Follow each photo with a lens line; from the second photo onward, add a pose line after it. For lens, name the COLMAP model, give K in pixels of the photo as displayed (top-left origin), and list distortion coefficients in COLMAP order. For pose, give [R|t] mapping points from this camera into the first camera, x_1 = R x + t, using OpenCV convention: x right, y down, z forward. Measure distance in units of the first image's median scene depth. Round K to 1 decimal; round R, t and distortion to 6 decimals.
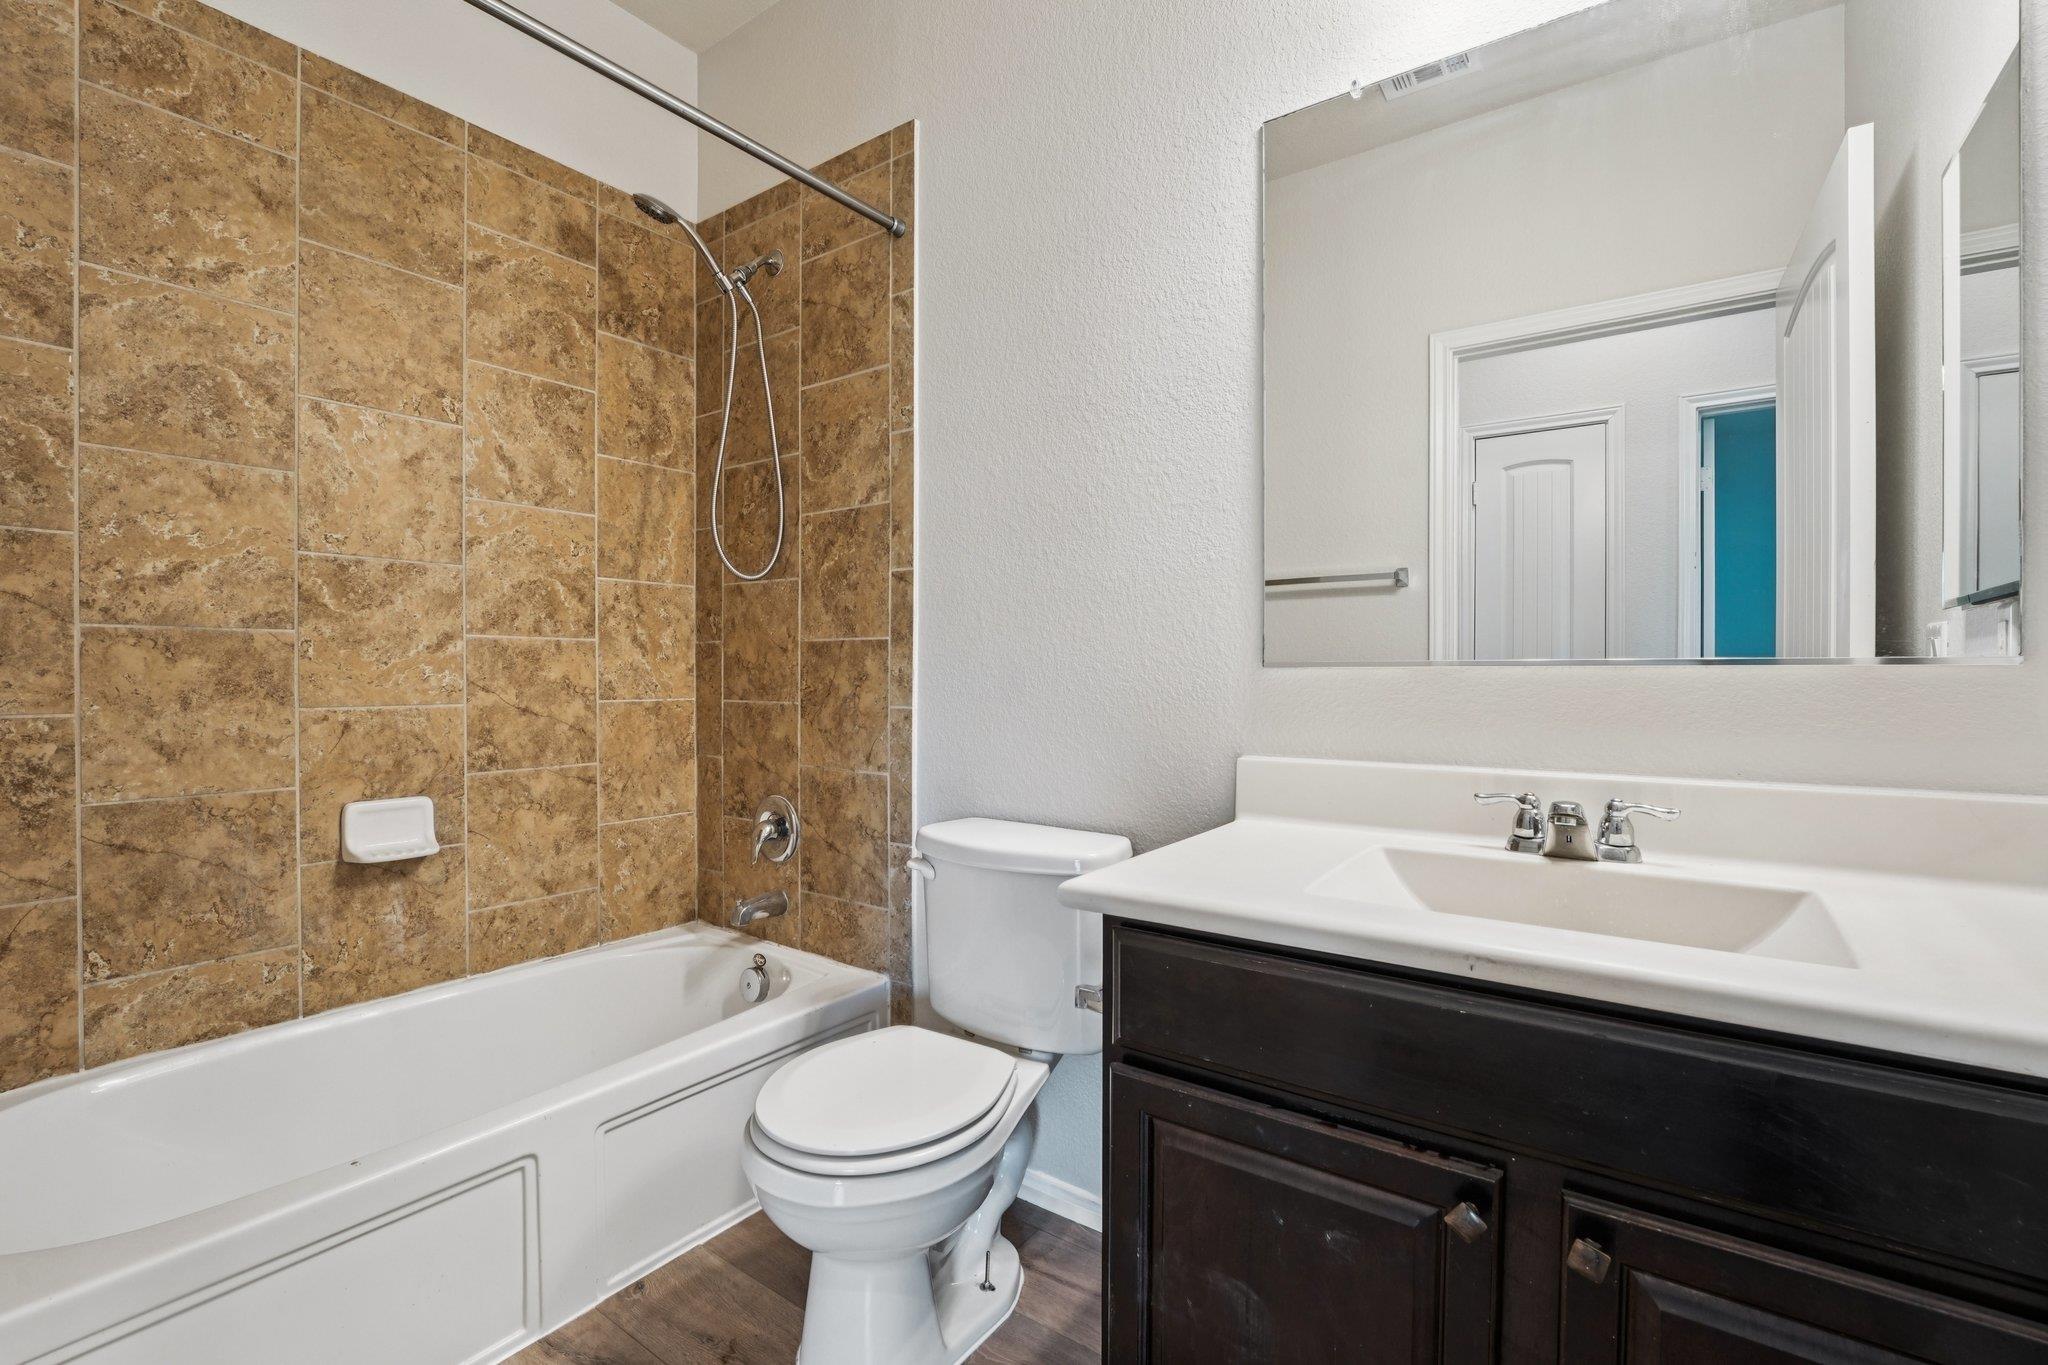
lens RADIAL K [[872.6, 0, 1024.7], [0, 872.6, 677.5], [0, 0, 1]] dist [-0.007123, -0.000067]
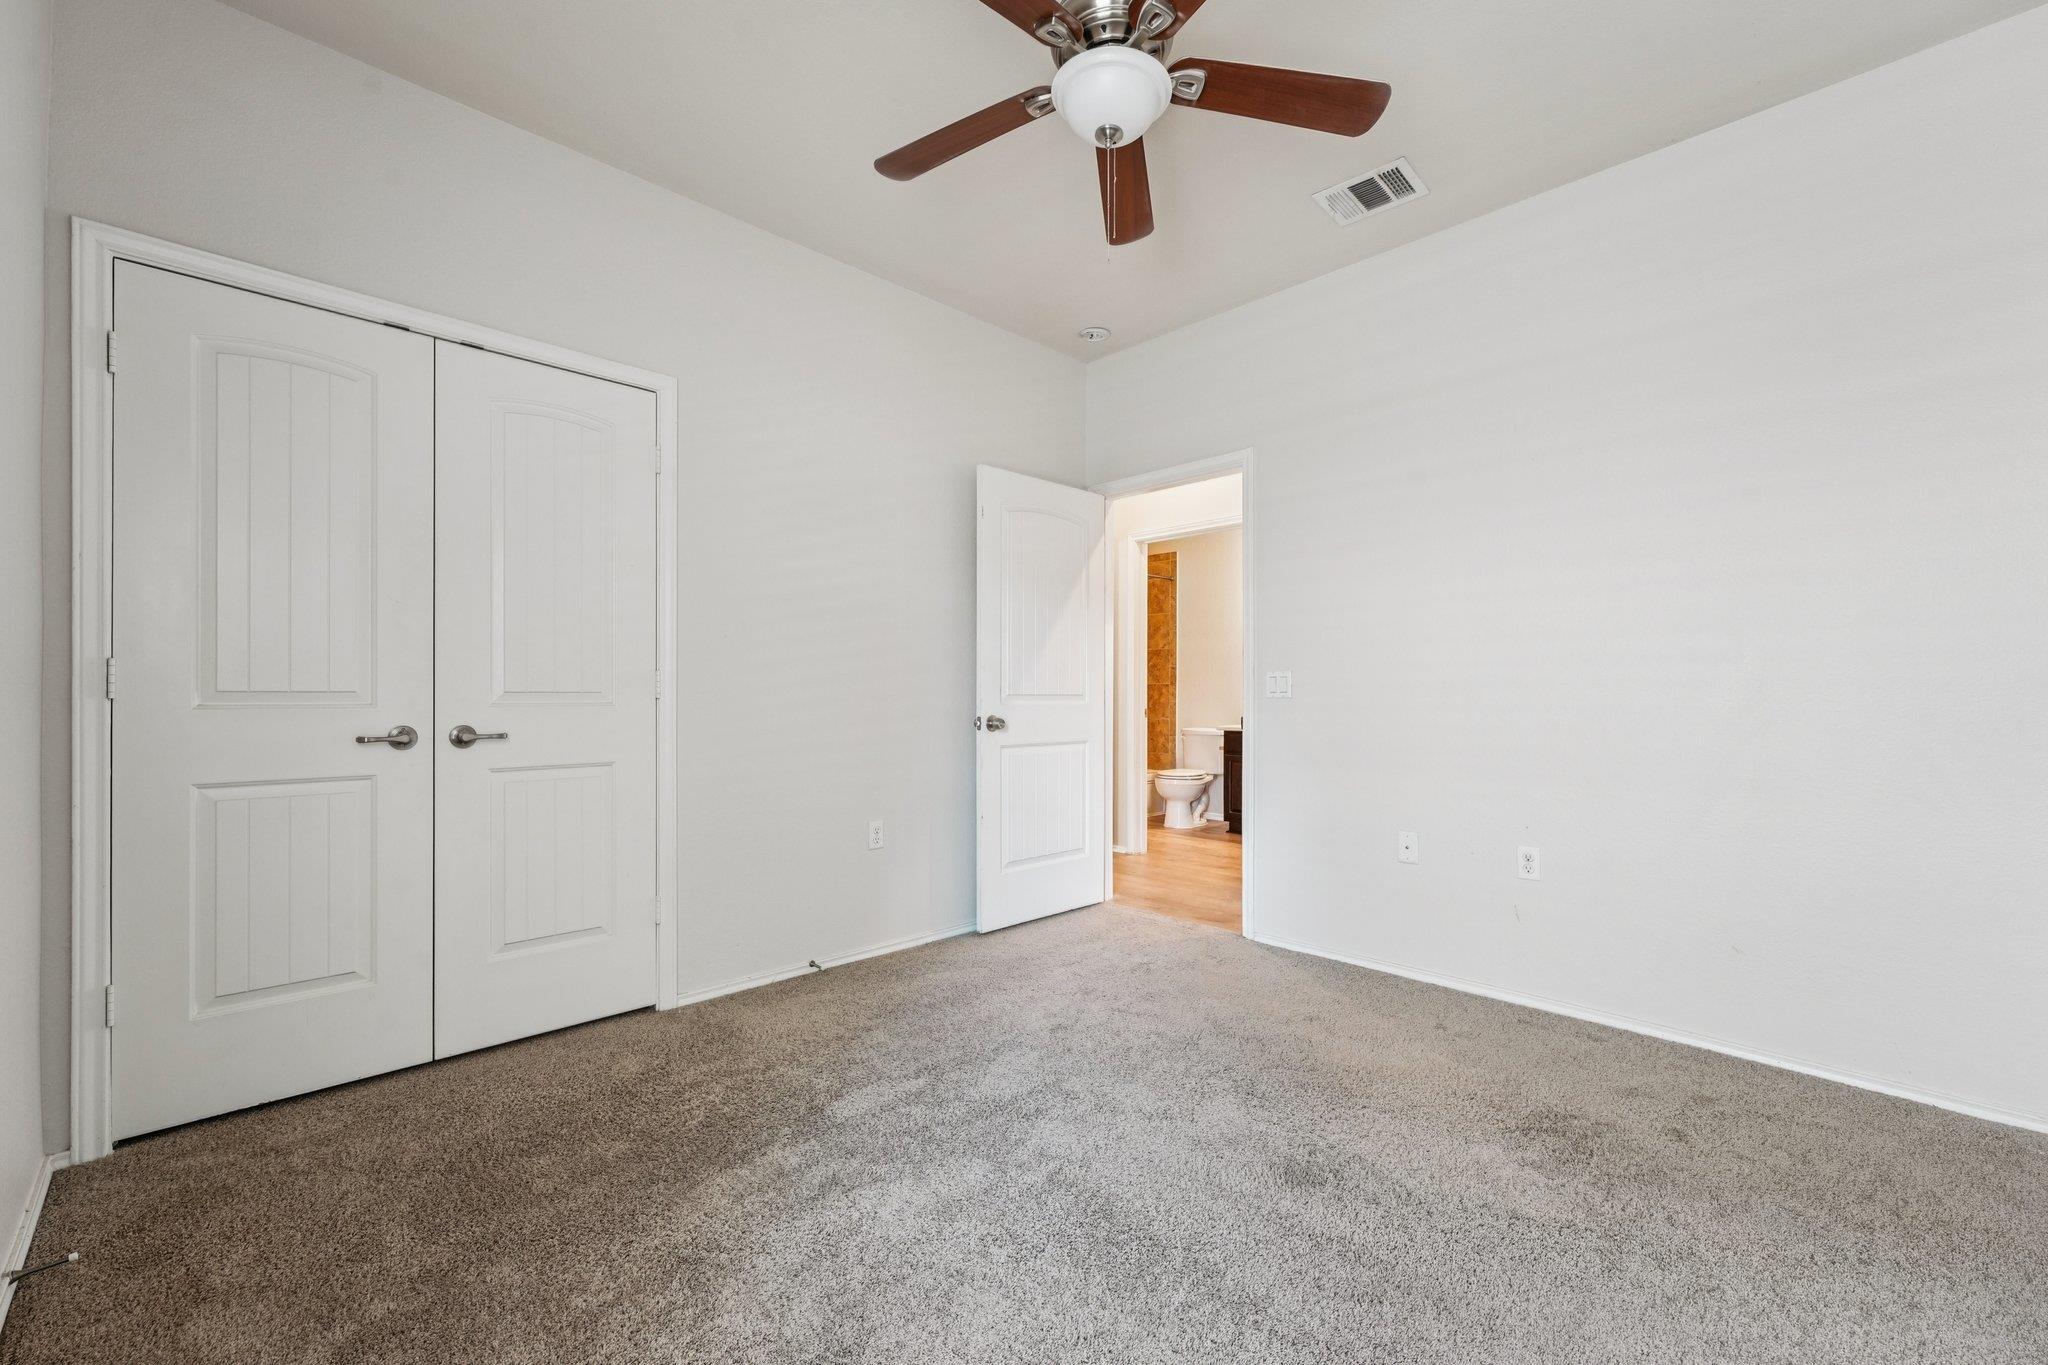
lens RADIAL K [[836.7, 0, 1029.2], [0, 836.7, 686.3], [0, 0, 1]] dist [-0.009964, 0.001551]
pose [[0.986884, 0.001037, -0.161425, -0.172557], [-0.004290, 0.999795, -0.019807, 0.042964], [0.161371, 0.020240, 0.986686, -2.777577]]
